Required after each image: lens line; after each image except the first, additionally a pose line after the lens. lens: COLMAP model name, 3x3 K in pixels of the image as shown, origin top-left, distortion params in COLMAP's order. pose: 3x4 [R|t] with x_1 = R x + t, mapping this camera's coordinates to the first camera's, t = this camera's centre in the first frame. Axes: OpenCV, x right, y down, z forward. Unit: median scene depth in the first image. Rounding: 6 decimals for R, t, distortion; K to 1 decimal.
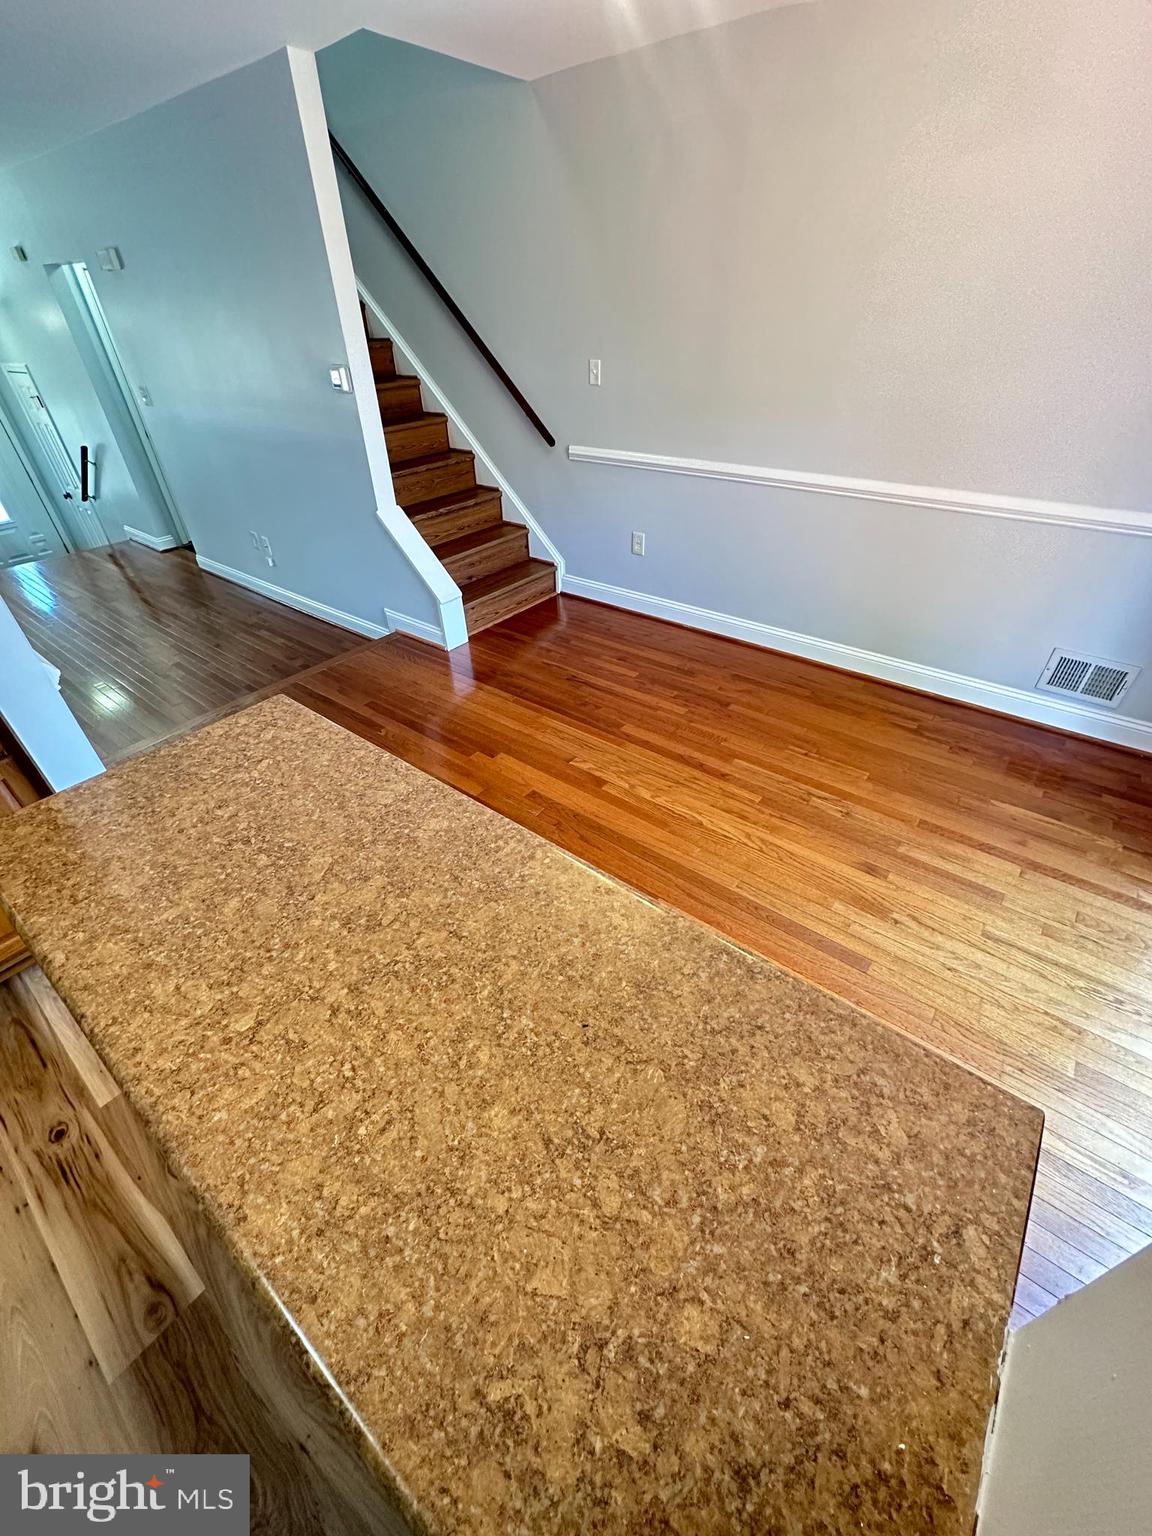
lens RADIAL K [[615.3, 0, 576.3], [0, 615.3, 766.6], [0, 0, 1]] dist [-0.002025, 0.000482]
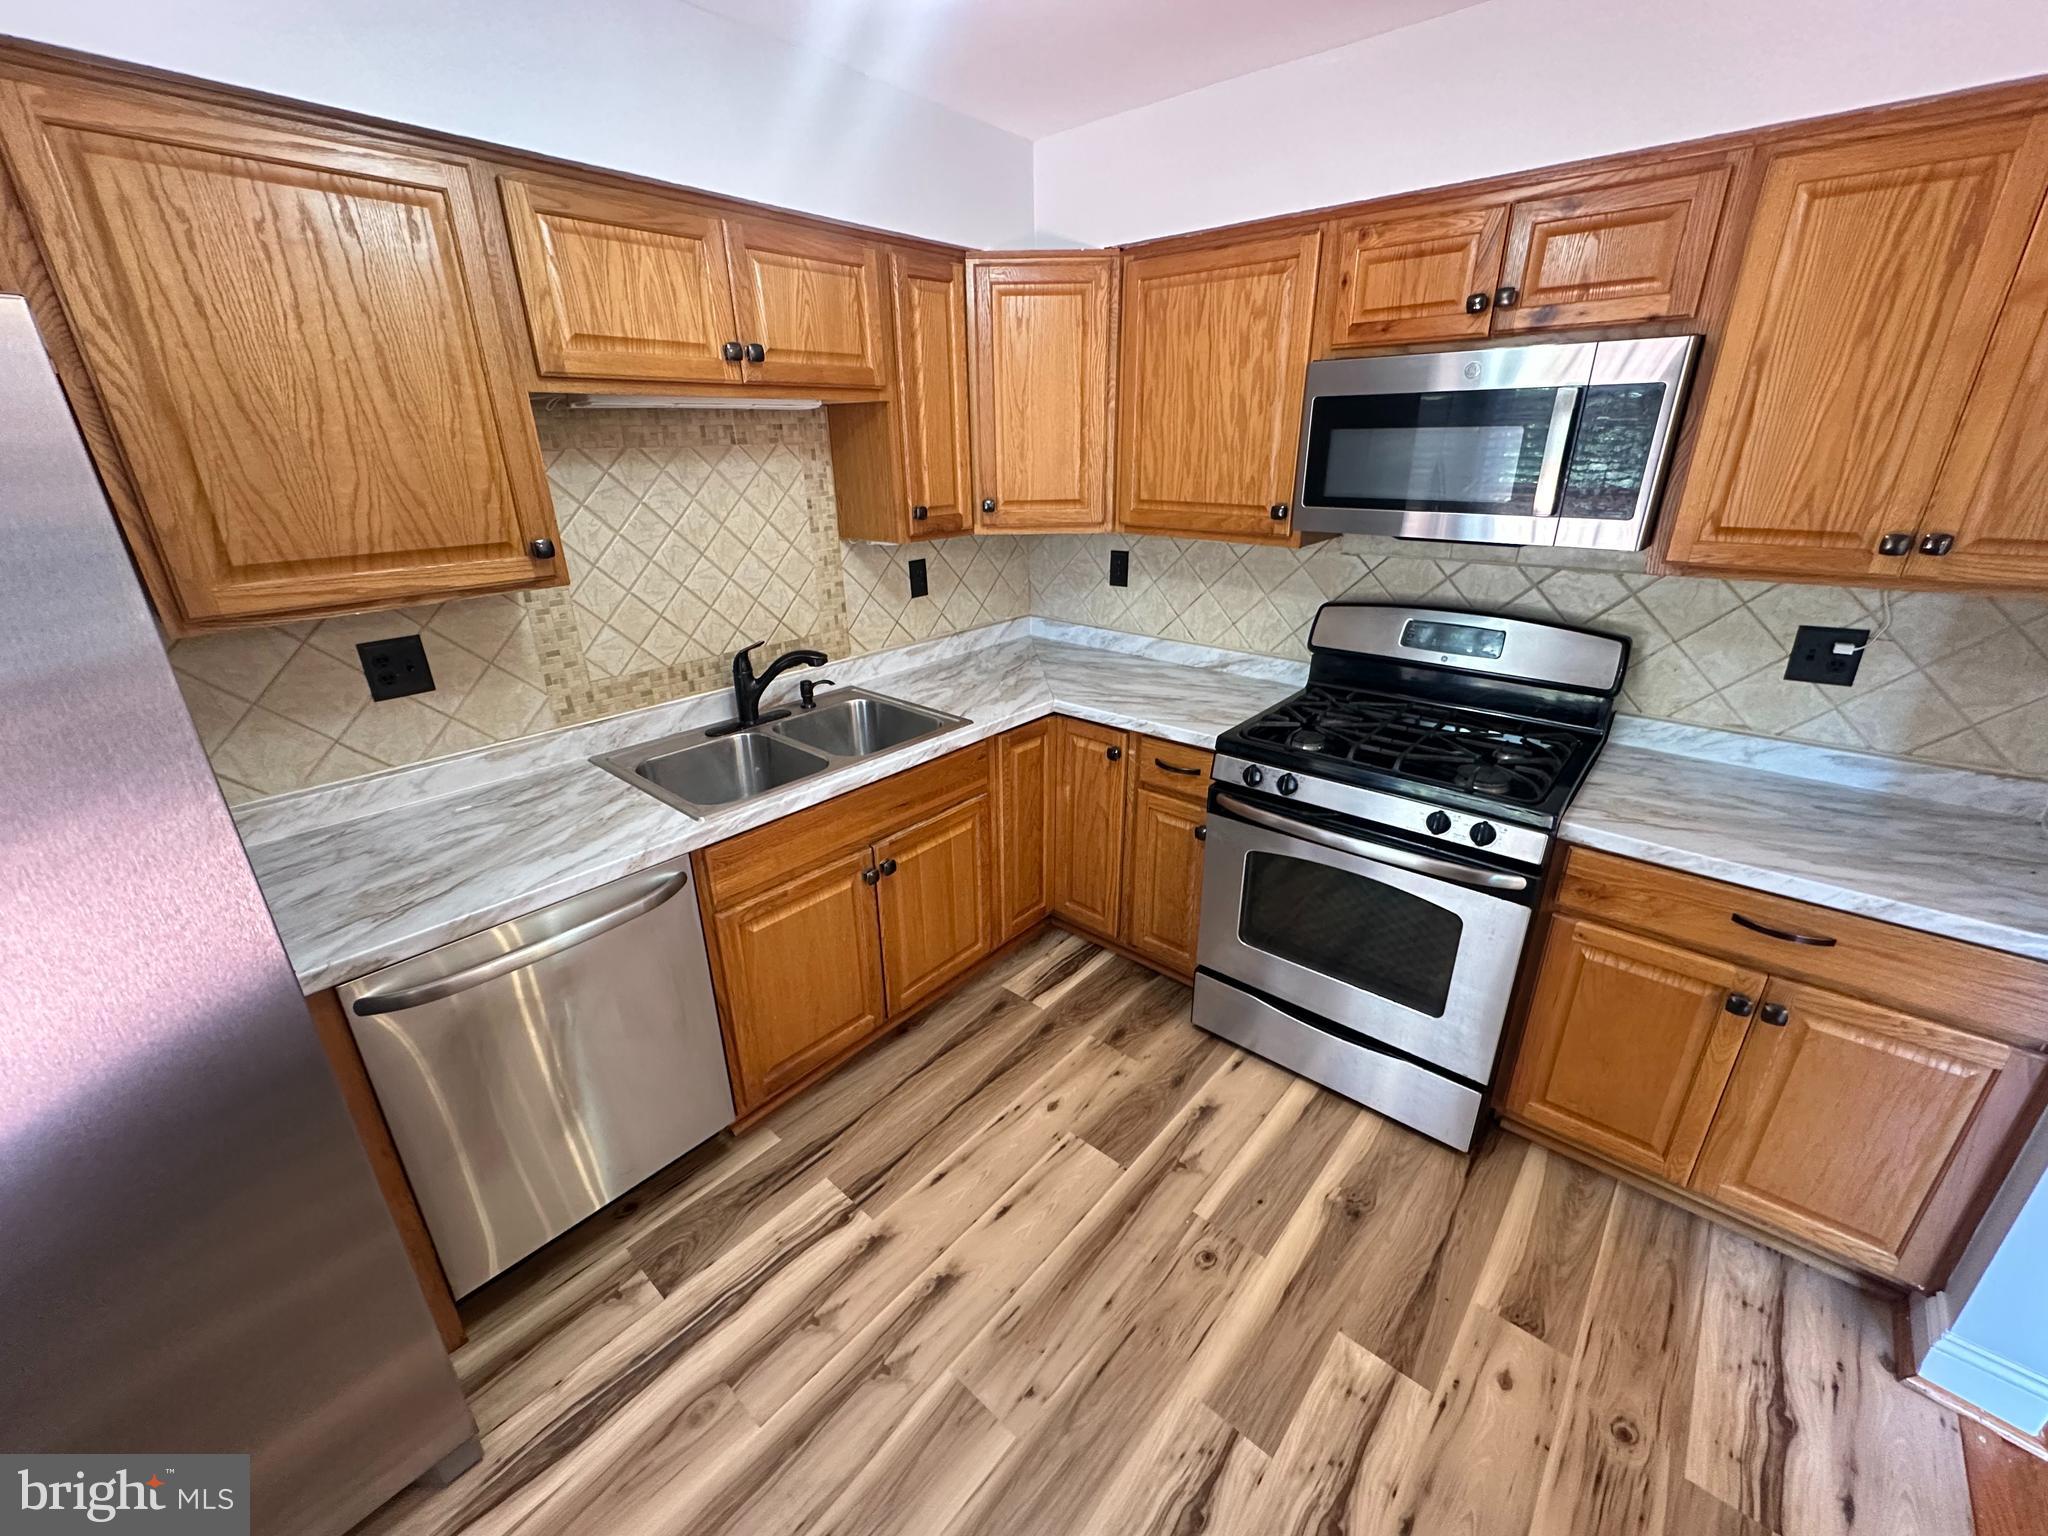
lens RADIAL K [[820.4, 0, 1020.9], [0, 820.4, 768.4], [0, 0, 1]] dist [-0.002025, 0.000482]
pose [[-0.043469, 0.394746, -0.917761, -0.129718], [-0.580888, 0.737402, 0.344684, 0.054318], [0.812822, 0.548099, 0.197249, -0.117583]]
